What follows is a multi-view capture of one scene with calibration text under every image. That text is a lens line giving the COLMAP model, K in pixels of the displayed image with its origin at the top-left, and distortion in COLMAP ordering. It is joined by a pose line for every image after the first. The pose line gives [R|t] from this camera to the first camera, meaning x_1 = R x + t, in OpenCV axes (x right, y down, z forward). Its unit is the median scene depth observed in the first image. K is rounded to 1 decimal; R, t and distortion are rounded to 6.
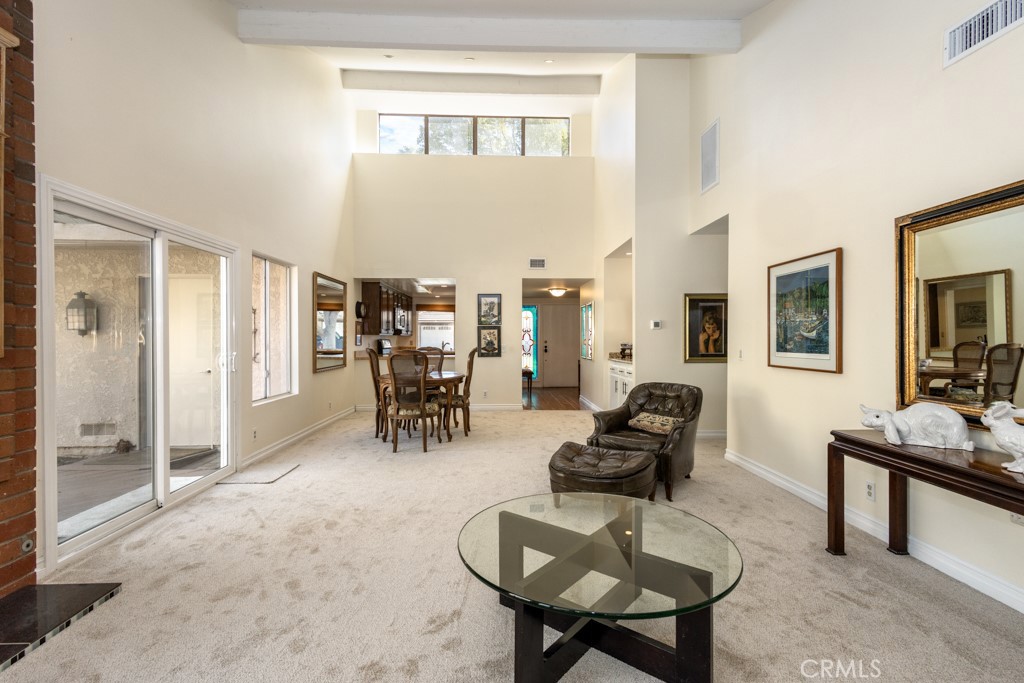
lens RADIAL K [[474.7, 0, 510.2], [0, 474.7, 340.4], [0, 0, 1]] dist [0.012663, -0.003436]
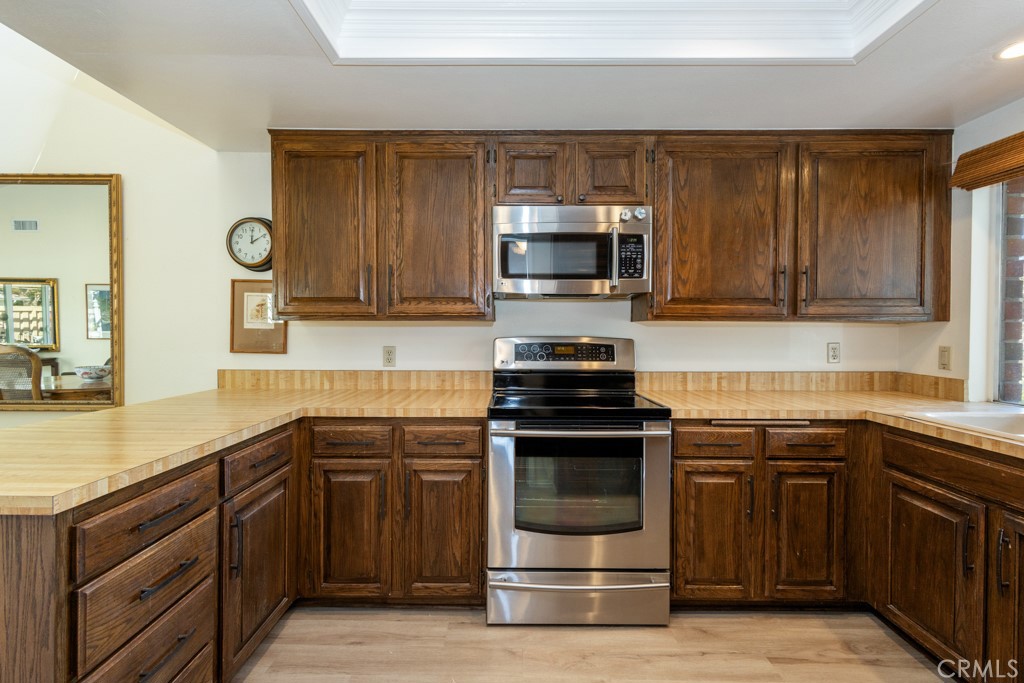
lens RADIAL K [[474.7, 0, 512.8], [0, 474.7, 335.6], [0, 0, 1]] dist [0.012663, -0.003436]
pose [[-0.036076, 0.009223, -0.999307, 0.002881], [-0.008234, 0.999921, 0.009526, -0.006215], [0.999315, 0.008572, -0.035997, 1.221765]]
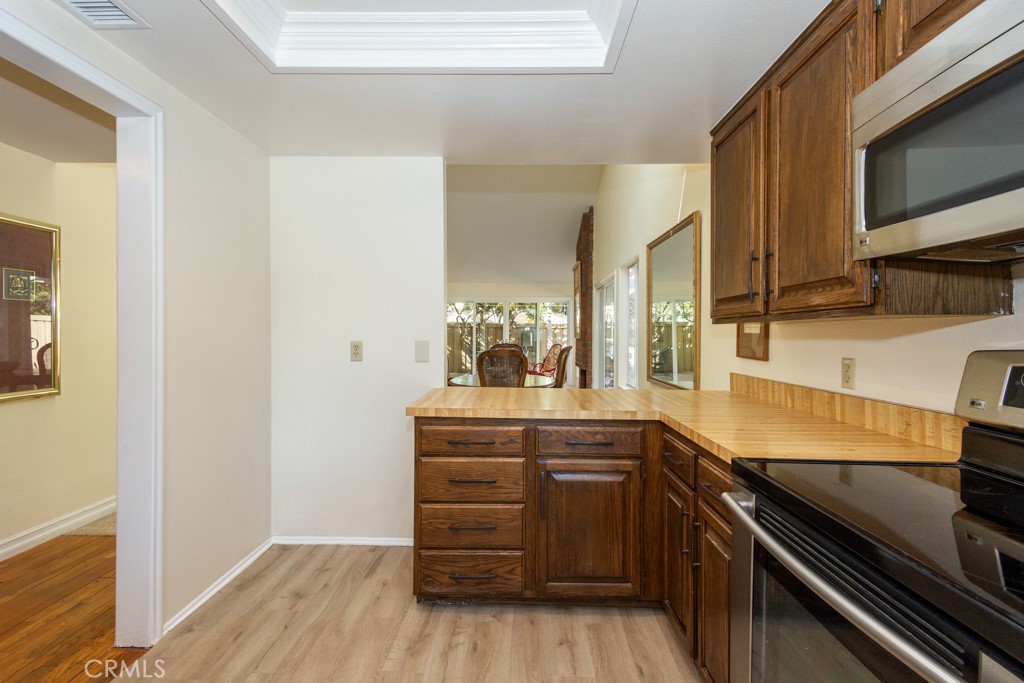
lens RADIAL K [[474.7, 0, 508.7], [0, 474.7, 336.9], [0, 0, 1]] dist [0.012663, -0.003436]
pose [[-0.998172, -0.008184, 0.059882, -0.183214], [-0.007543, 0.999912, 0.010918, -0.006298], [-0.059966, 0.010446, -0.998146, 1.360199]]
